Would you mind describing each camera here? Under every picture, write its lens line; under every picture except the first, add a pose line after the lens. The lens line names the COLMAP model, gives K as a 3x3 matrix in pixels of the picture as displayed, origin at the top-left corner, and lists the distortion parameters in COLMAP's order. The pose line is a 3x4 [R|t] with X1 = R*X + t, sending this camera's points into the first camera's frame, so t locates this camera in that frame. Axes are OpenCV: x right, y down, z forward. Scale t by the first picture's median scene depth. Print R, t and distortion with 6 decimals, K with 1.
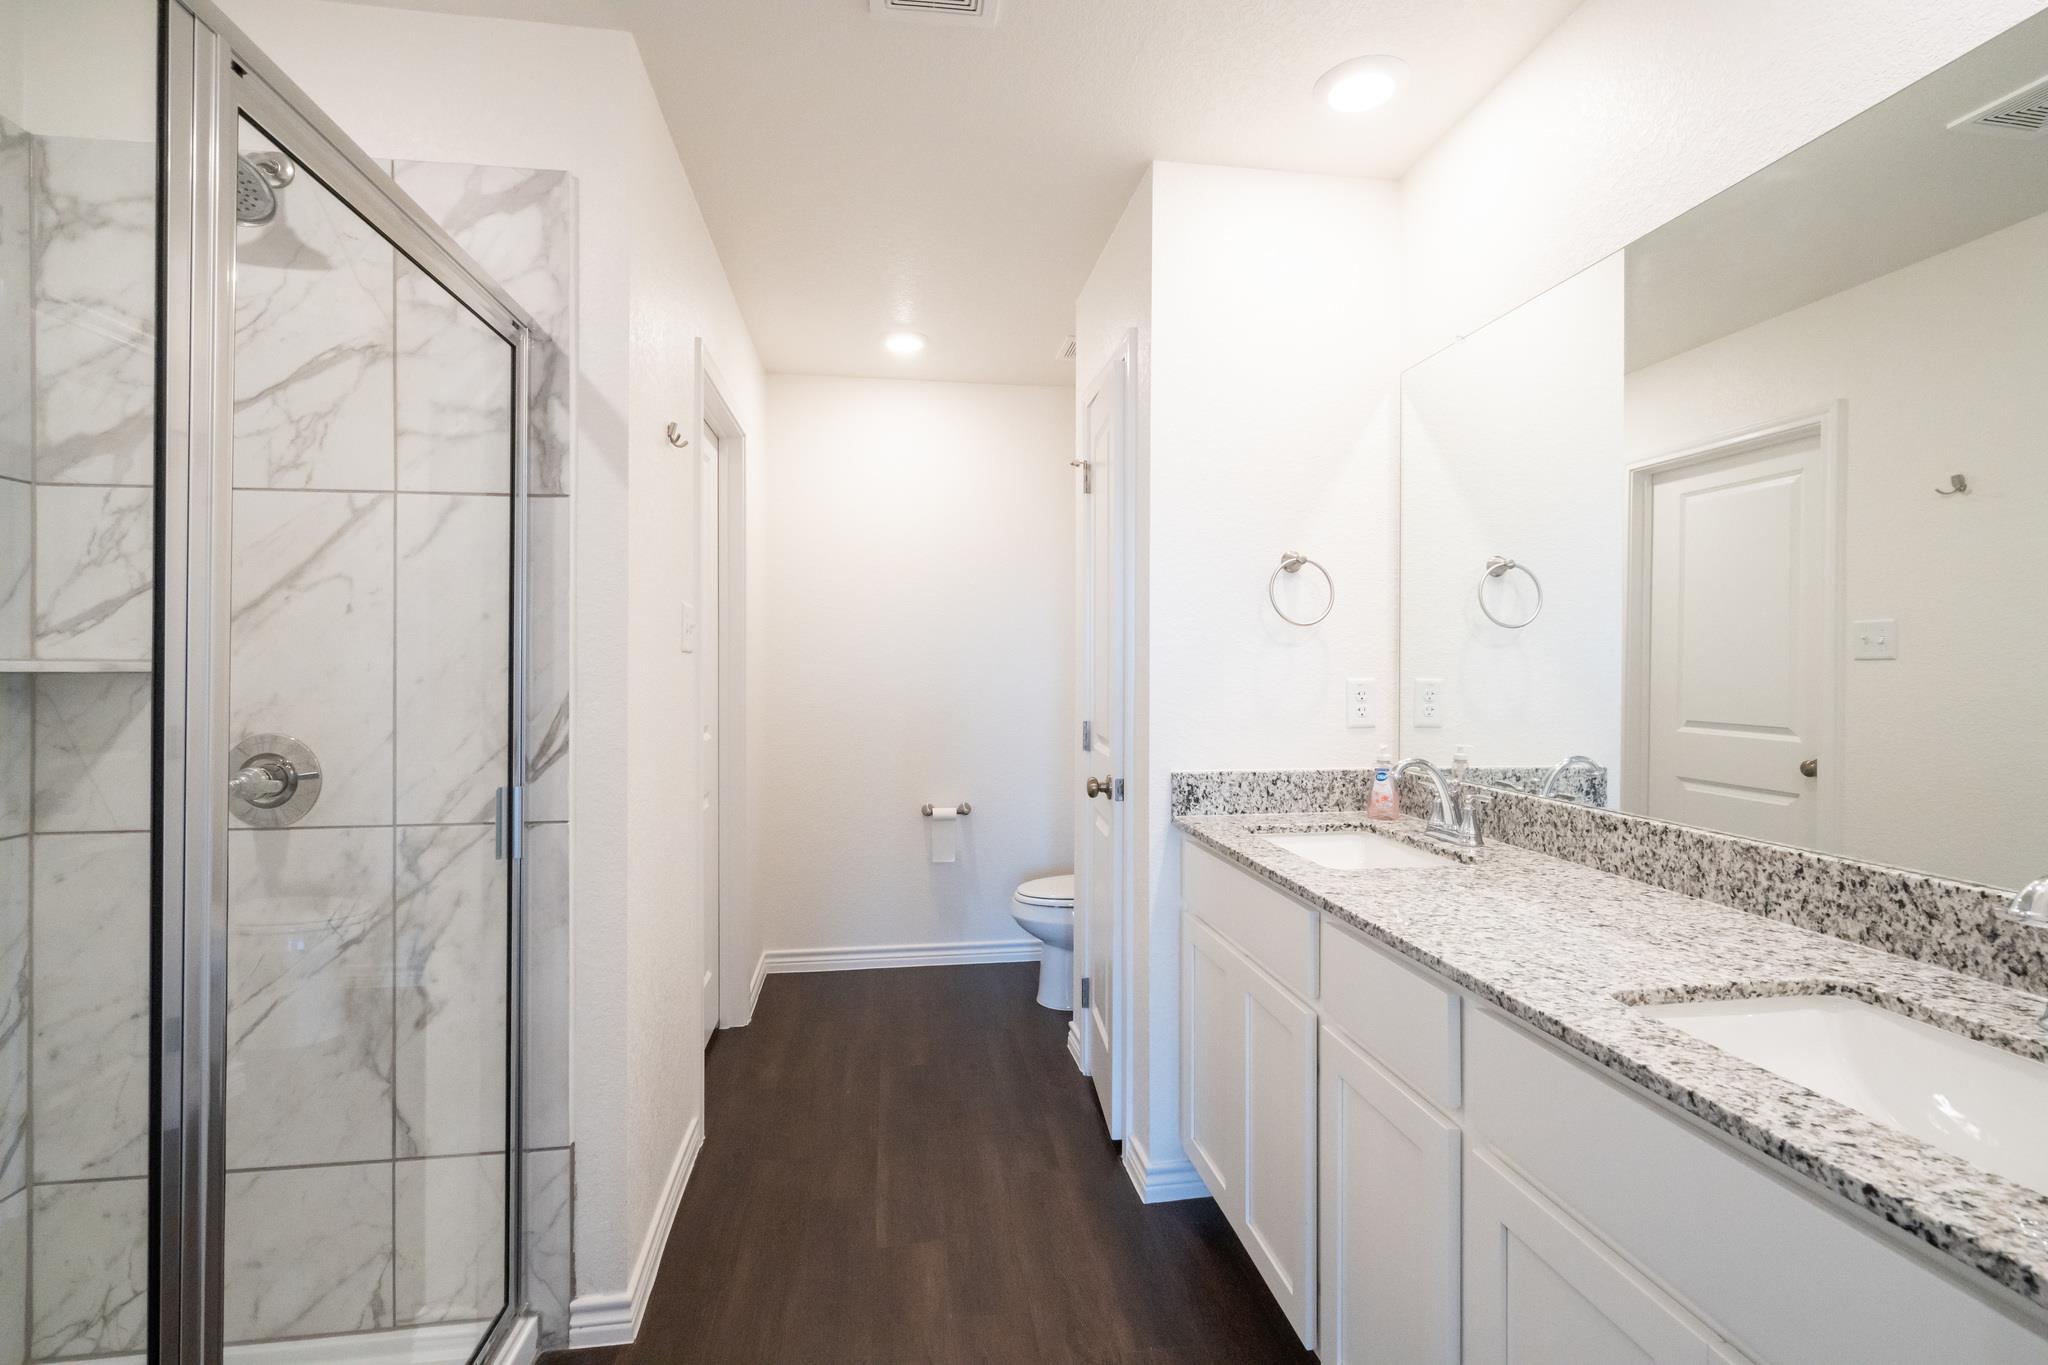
lens RADIAL K [[931.5, 0, 1020.2], [0, 931.5, 675.7], [0, 0, 1]] dist [-0.006886, 0.004011]
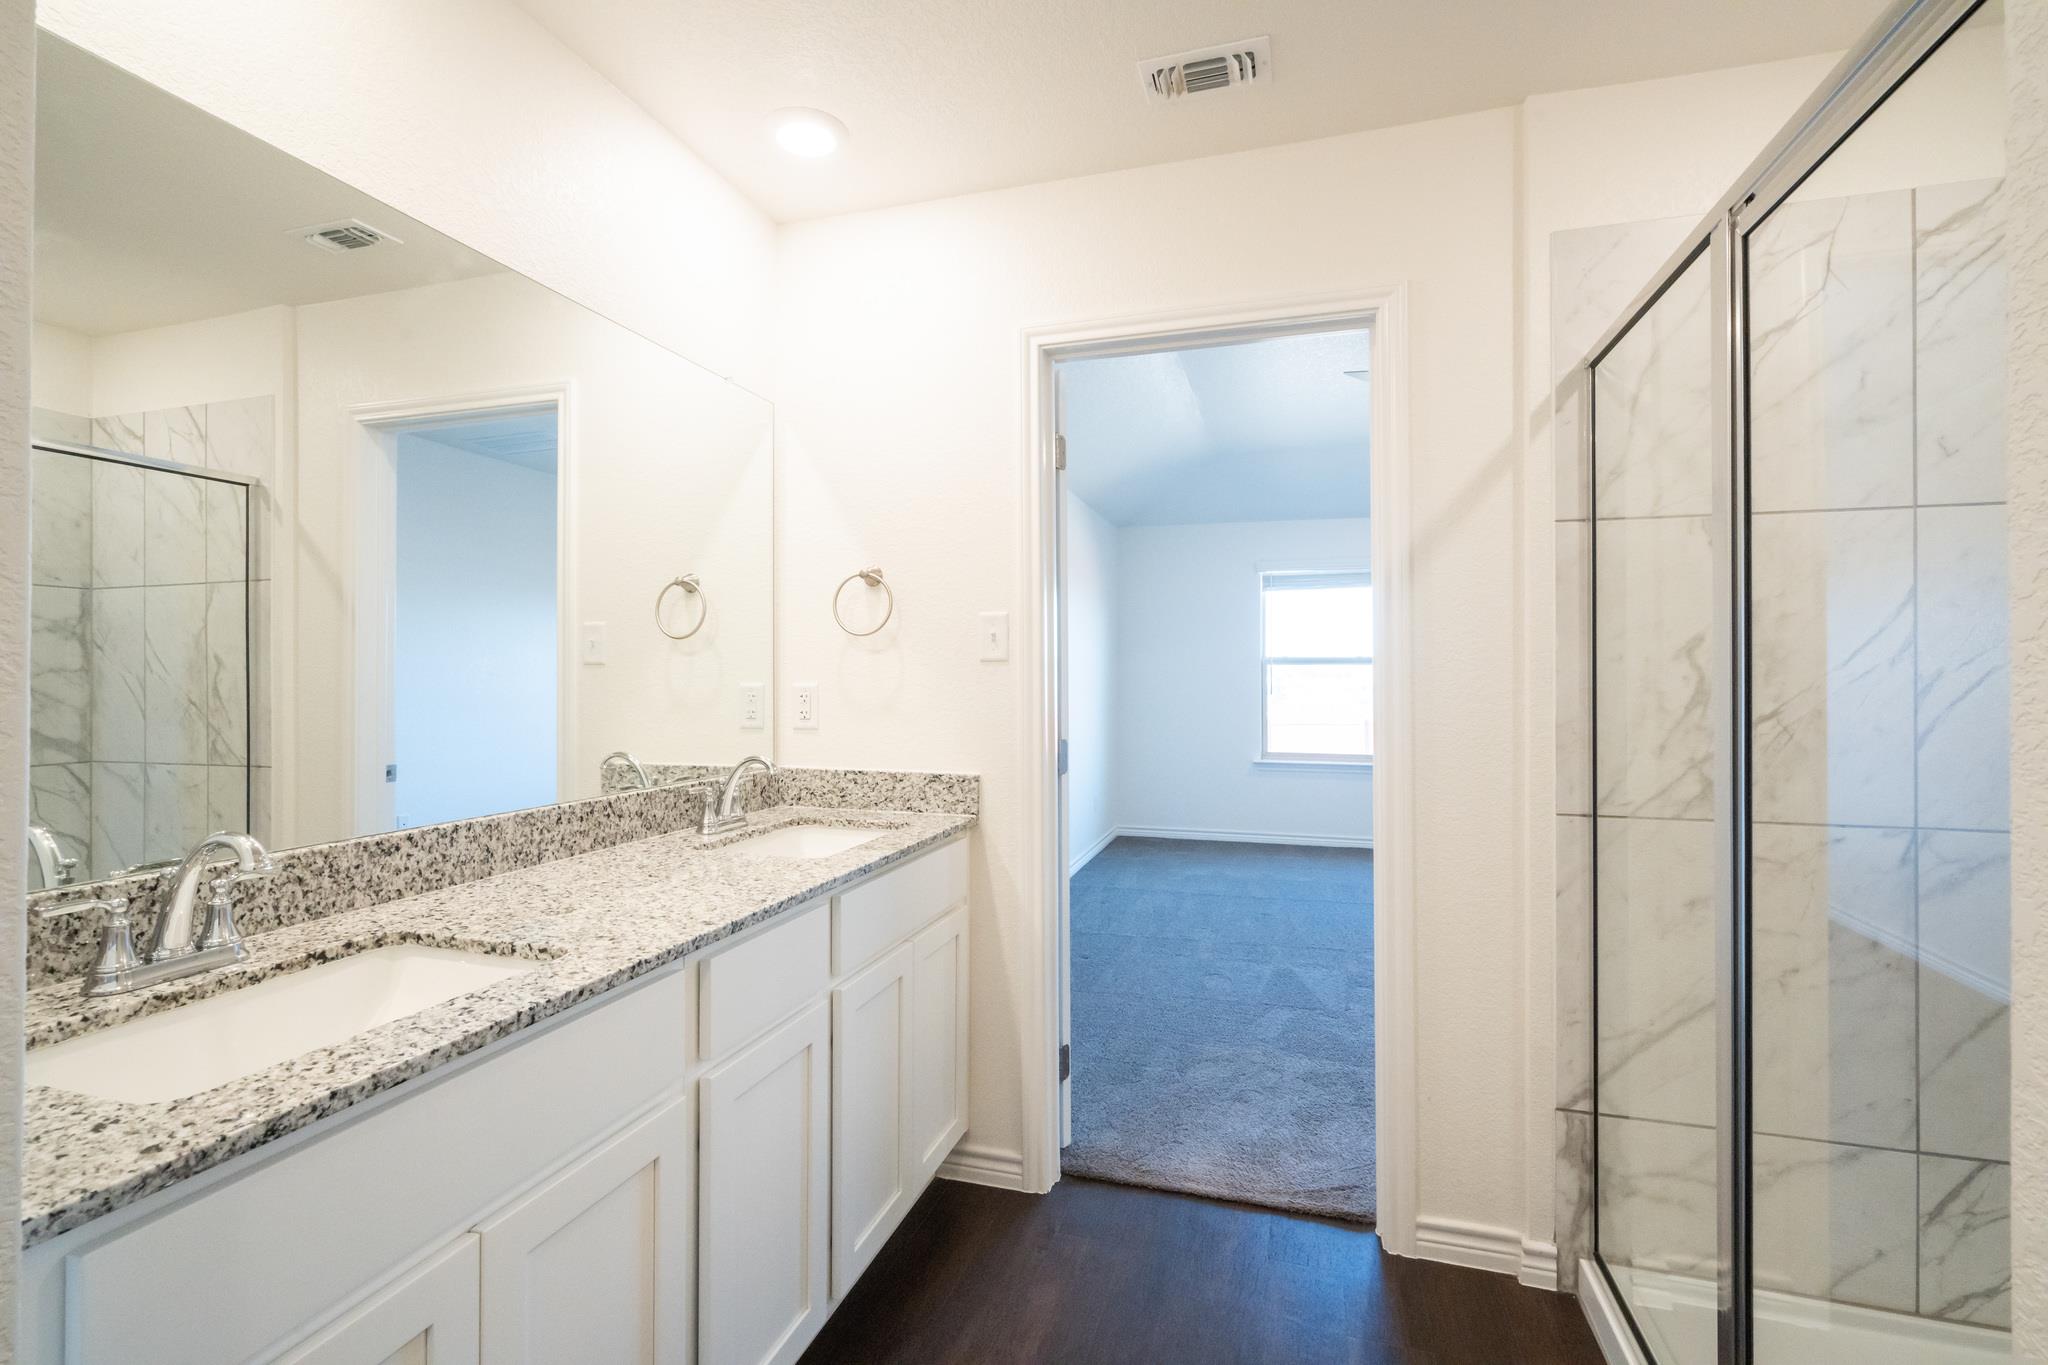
lens RADIAL K [[931.5, 0, 1022.2], [0, 931.5, 667.7], [0, 0, 1]] dist [-0.006886, 0.004011]
pose [[-0.904341, 0.002120, 0.426806, -0.323925], [0.003128, 0.999994, 0.001659, -0.012405], [-0.426800, 0.002836, -0.904342, 1.707338]]
